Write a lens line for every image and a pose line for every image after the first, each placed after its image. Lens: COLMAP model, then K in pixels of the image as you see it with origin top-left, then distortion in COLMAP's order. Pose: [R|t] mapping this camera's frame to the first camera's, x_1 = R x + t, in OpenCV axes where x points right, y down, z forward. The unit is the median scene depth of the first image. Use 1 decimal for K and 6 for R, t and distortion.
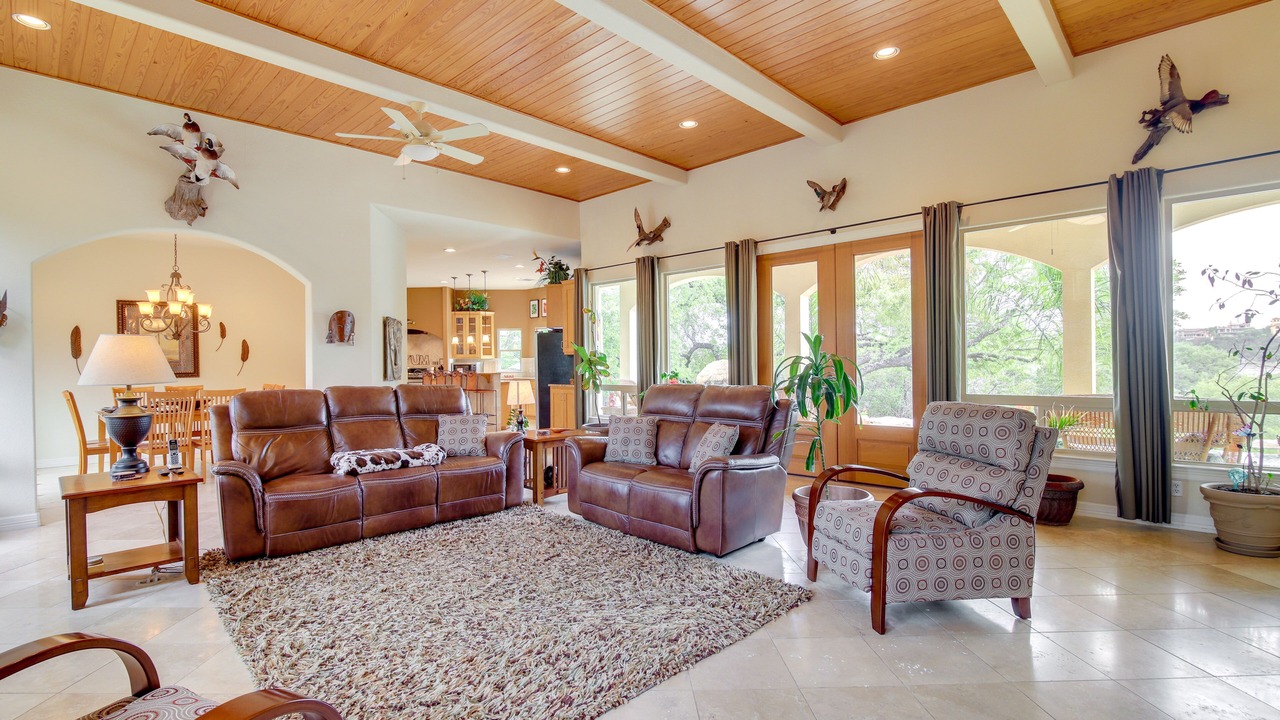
lens RADIAL K [[598.9, 0, 632.6], [0, 598.9, 361.7], [0, 0, 1]] dist [0.000828, 0.000358]
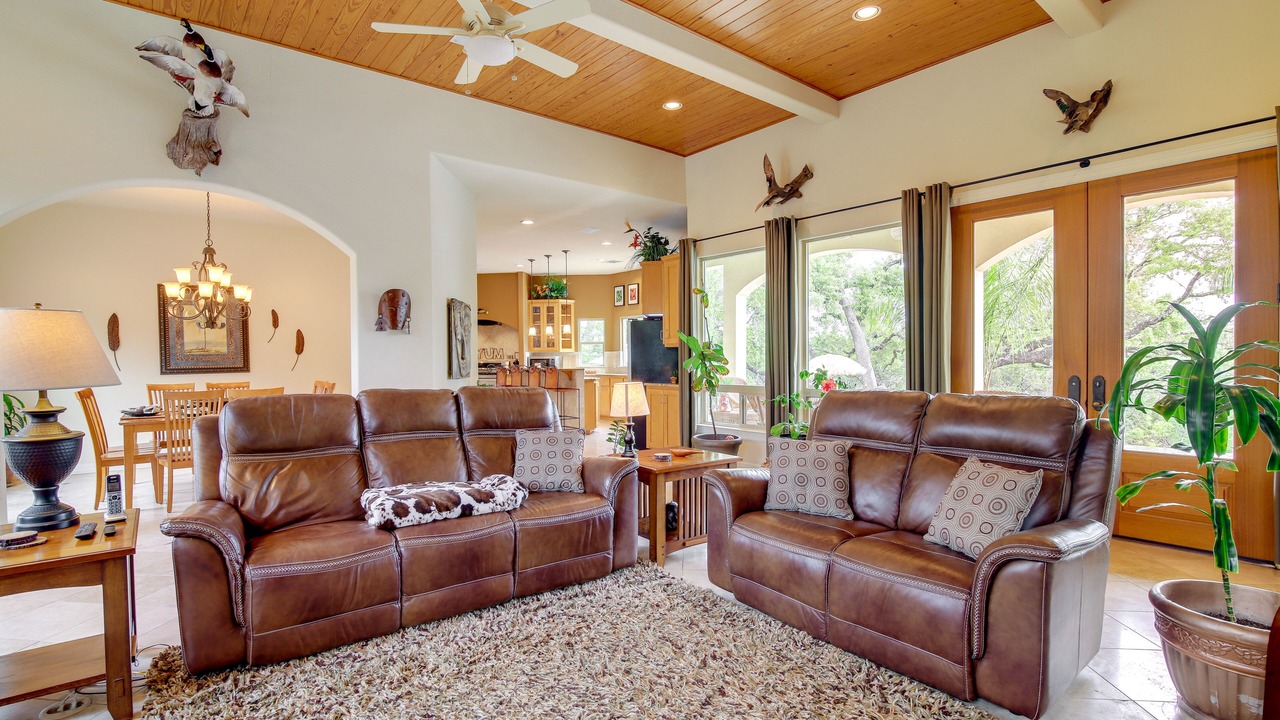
lens RADIAL K [[598.9, 0, 643.2], [0, 598.9, 366.5], [0, 0, 1]] dist [0.000828, 0.000358]
pose [[0.995124, 0.004683, -0.098520, -0.105654], [-0.003044, 0.999855, 0.016782, 0.001387], [0.098585, -0.016400, 0.994994, 0.313805]]
